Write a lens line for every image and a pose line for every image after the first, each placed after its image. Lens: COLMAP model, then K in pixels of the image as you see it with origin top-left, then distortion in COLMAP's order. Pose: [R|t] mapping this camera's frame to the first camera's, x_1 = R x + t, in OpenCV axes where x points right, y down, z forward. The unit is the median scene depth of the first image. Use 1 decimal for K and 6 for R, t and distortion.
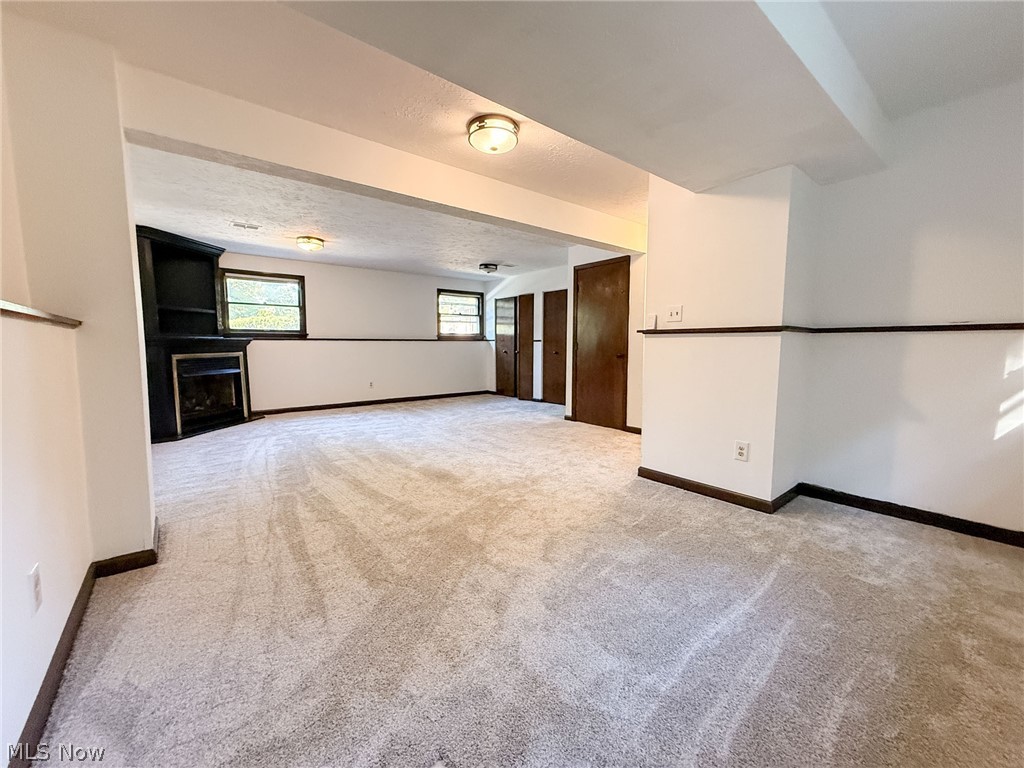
lens RADIAL K [[406.9, 0, 510.4], [0, 406.9, 380.3], [0, 0, 1]] dist [-0.000268, -0.000062]
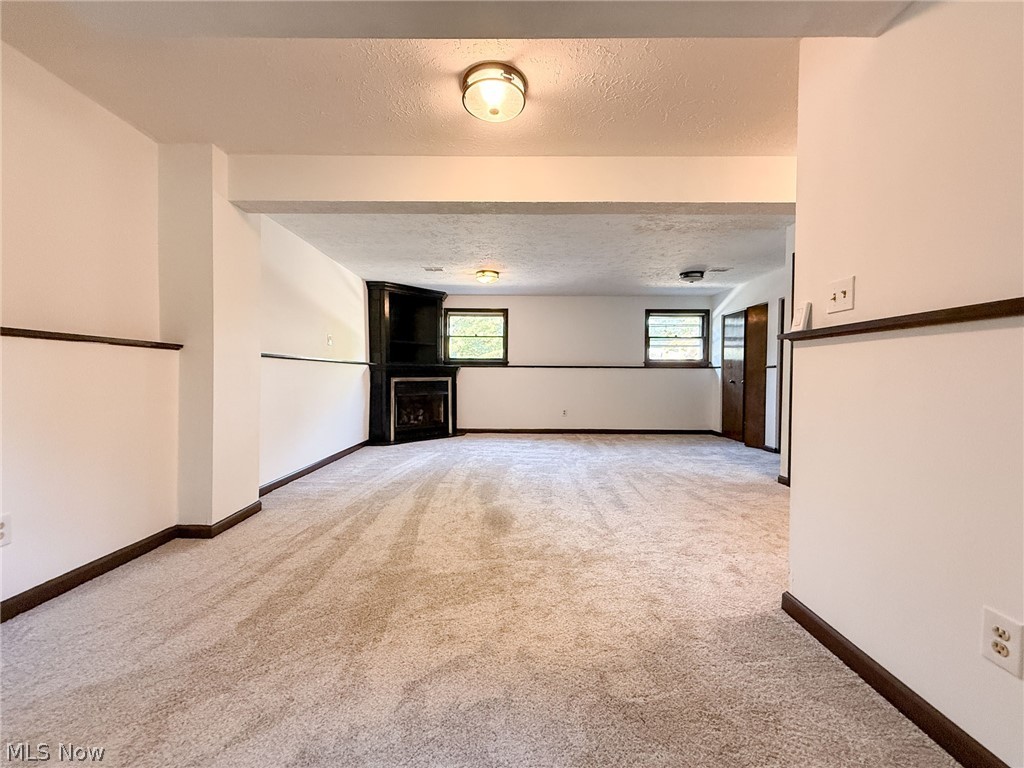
lens RADIAL K [[406.9, 0, 508.2], [0, 406.9, 381.4], [0, 0, 1]] dist [-0.000268, -0.000062]
pose [[0.777863, 0.014272, -0.628271, 0.230091], [-0.061524, 0.996669, -0.053532, -0.005477], [0.625414, 0.080294, 0.776150, 0.216594]]
